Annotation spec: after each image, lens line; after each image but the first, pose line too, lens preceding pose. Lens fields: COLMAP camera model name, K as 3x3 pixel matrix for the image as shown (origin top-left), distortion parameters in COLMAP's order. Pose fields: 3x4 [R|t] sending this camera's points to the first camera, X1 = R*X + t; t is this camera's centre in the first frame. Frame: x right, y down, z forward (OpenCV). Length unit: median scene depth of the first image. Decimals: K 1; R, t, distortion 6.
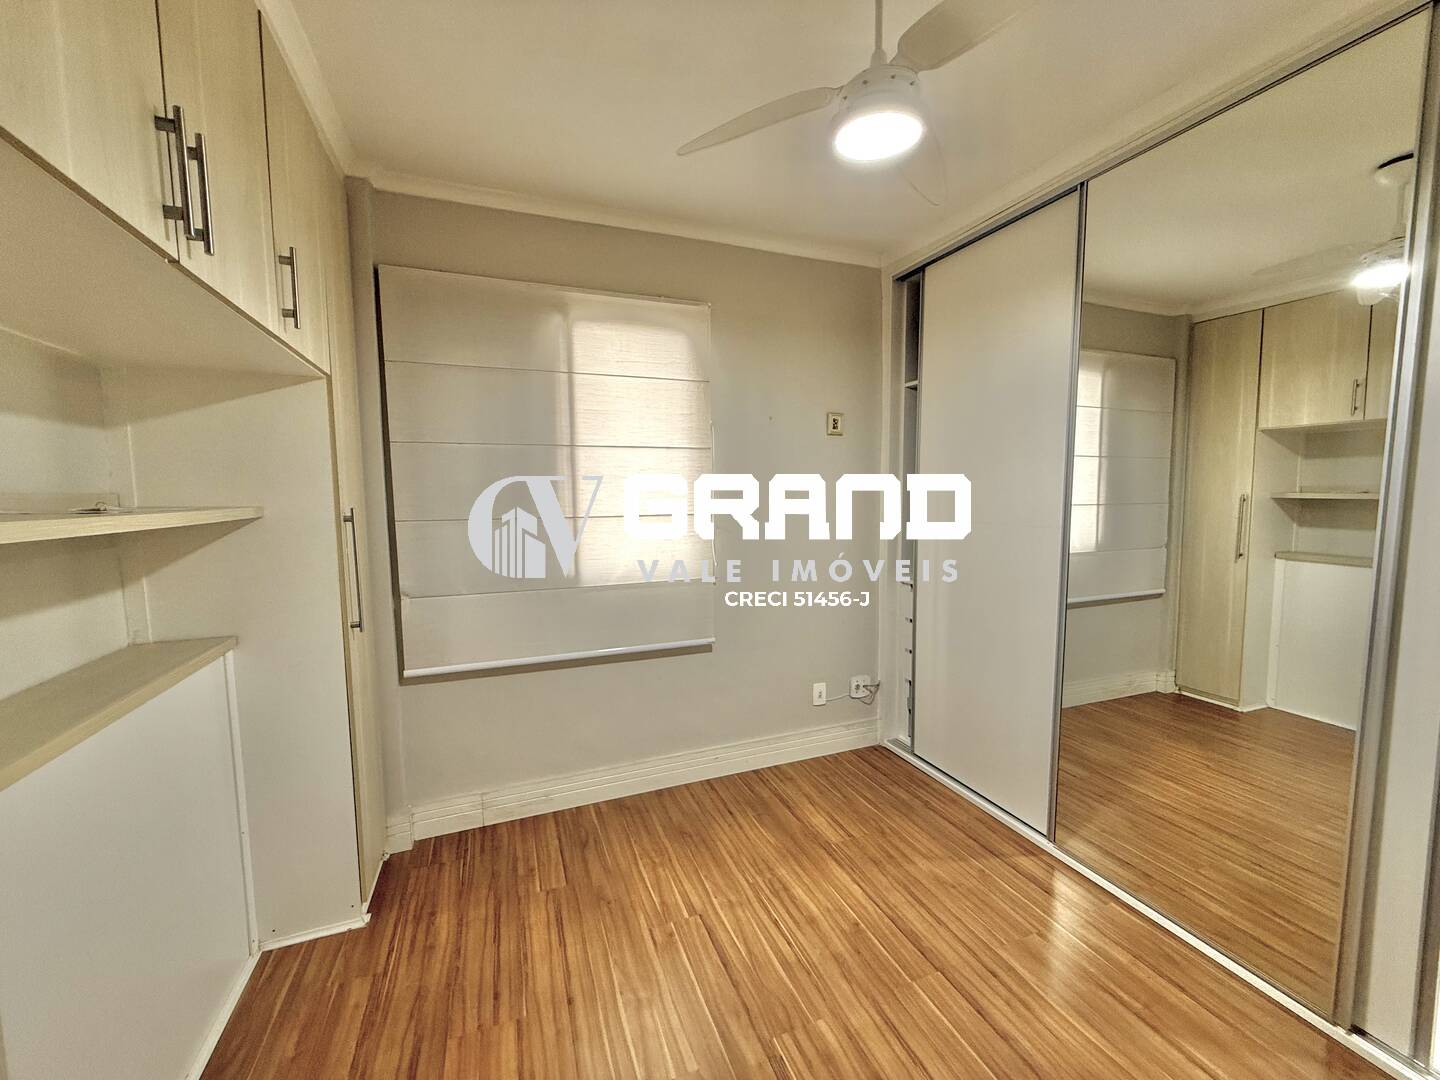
lens RADIAL K [[573.2, 0, 717.6], [0, 573.2, 538.4], [0, 0, 1]] dist [-0.000778, 0.000526]
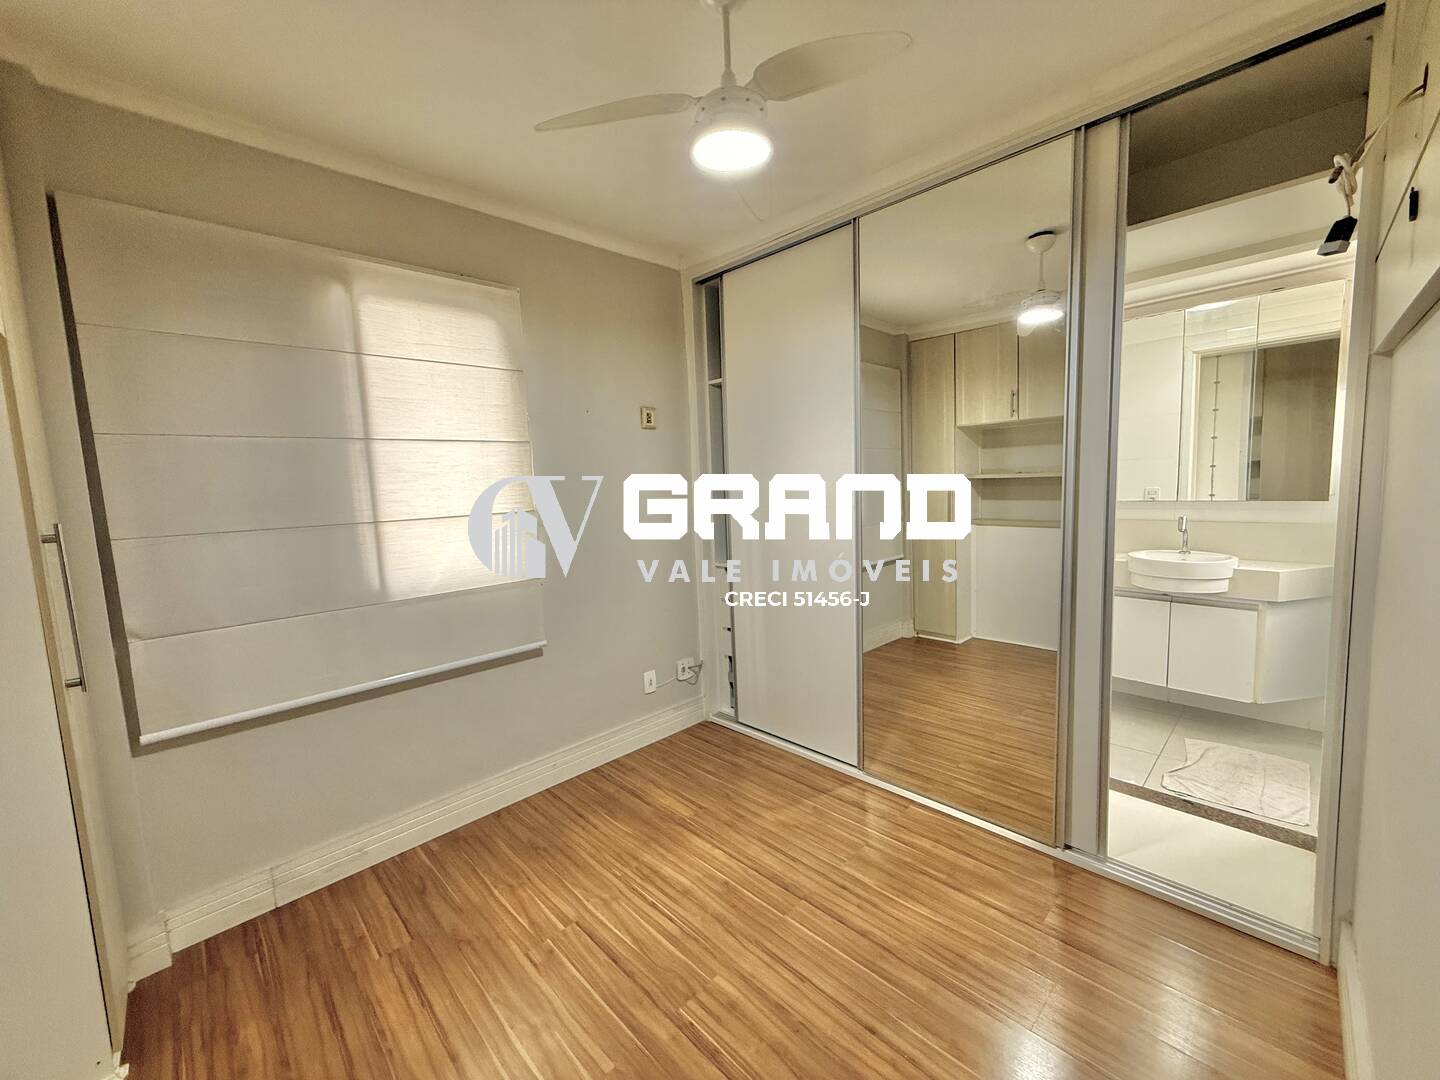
lens RADIAL K [[574.5, 0, 716.3], [0, 574.5, 538.4], [0, 0, 1]] dist [0.001288, -0.000007]
pose [[0.921695, -0.067640, 0.381973, -0.119050], [0.065377, 0.997681, 0.018917, 0.005285], [-0.382367, 0.007536, 0.923980, 0.005067]]
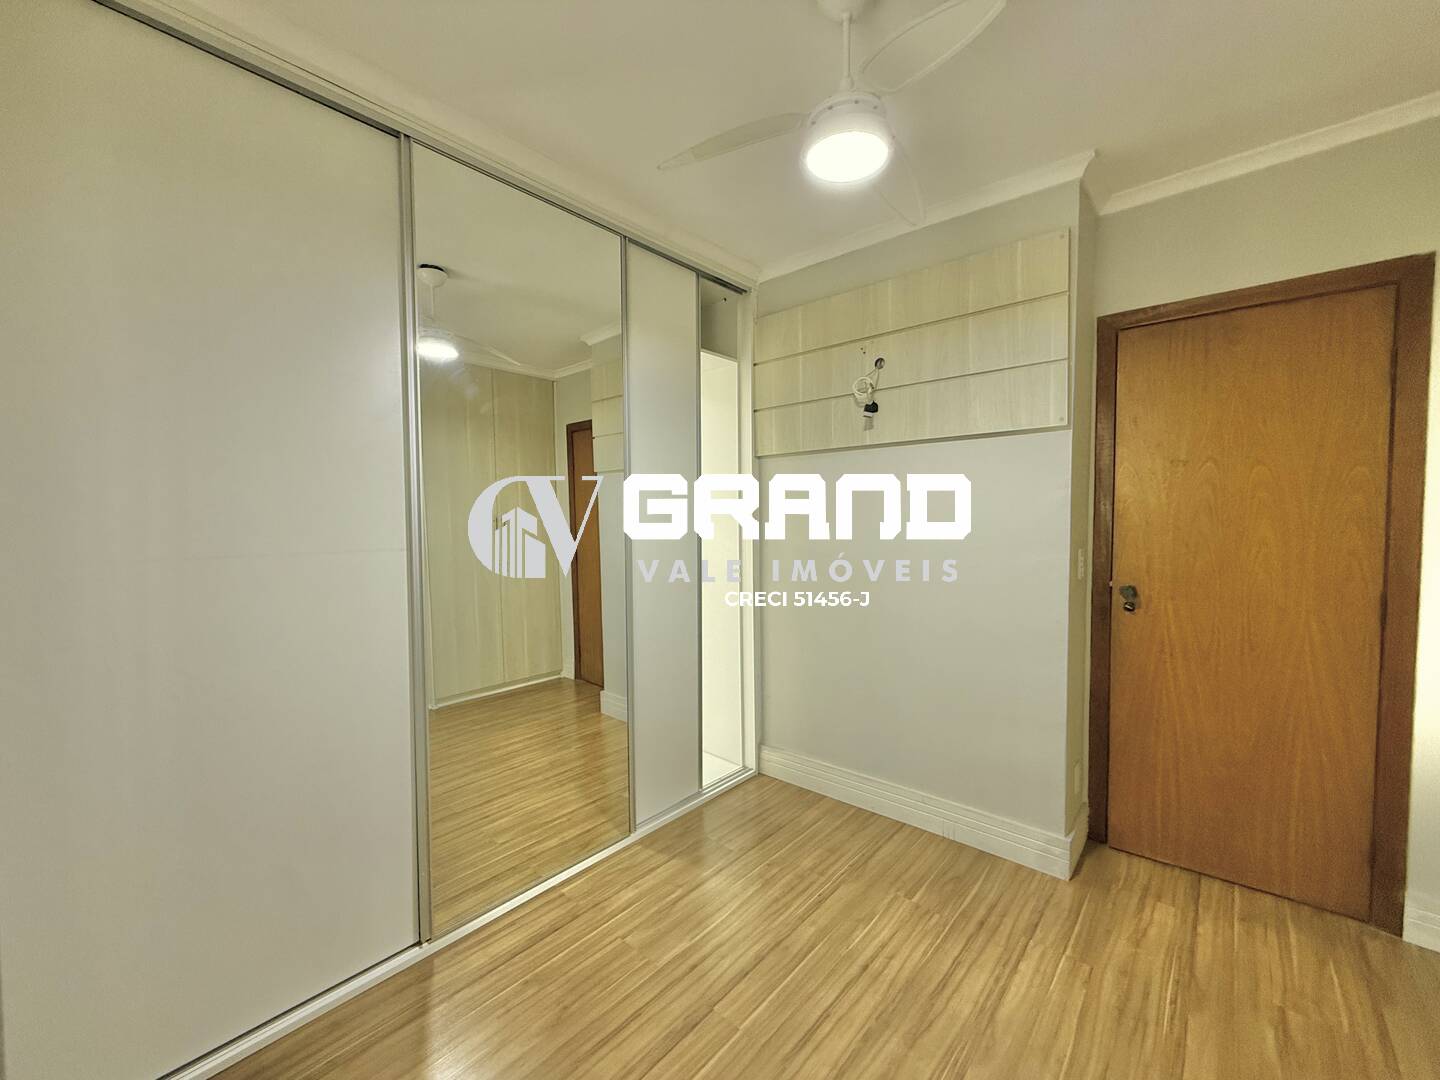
lens RADIAL K [[574.2, 0, 720.0], [0, 574.2, 540.0], [0, 0, 1]] dist [0.000494, 0.000164]
pose [[-0.457631, -0.023965, 0.888819, -0.322014], [0.086247, 0.993726, 0.071200, -0.050289], [-0.884949, 0.109241, -0.452693, 0.993111]]
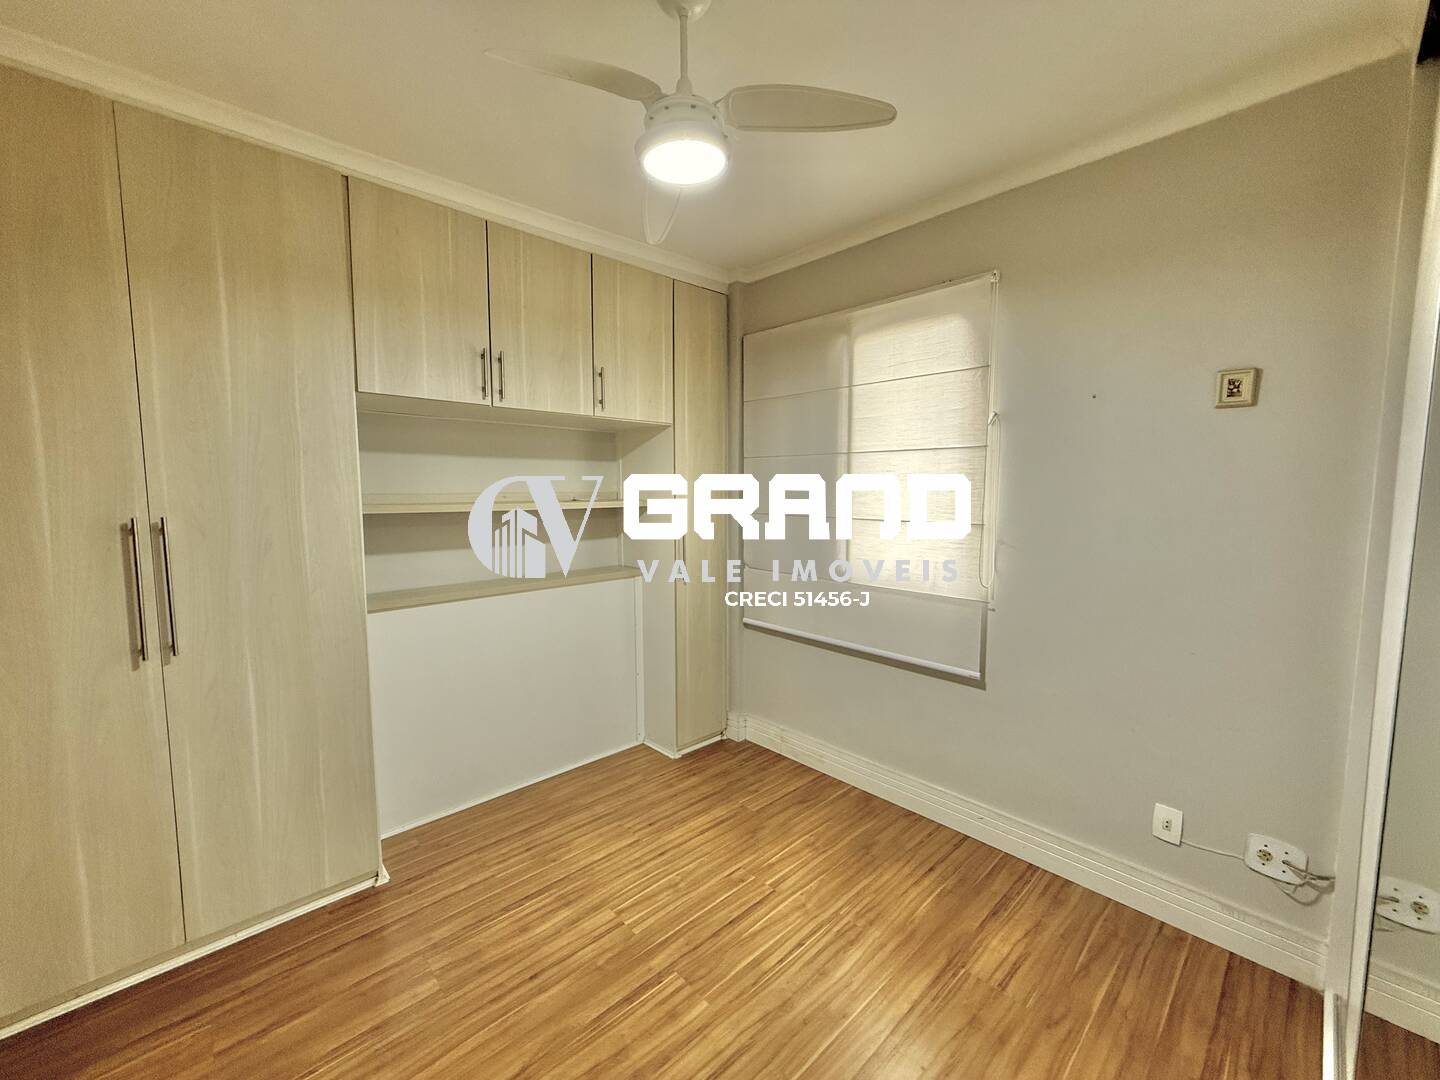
lens RADIAL K [[573.2, 0, 717.6], [0, 573.2, 538.4], [0, 0, 1]] dist [-0.000778, 0.000526]
pose [[0.374485, 0.092983, -0.922559, 0.735687], [-0.081850, 0.994390, 0.066999, -0.056358], [0.923613, 0.050421, 0.379995, 0.390014]]
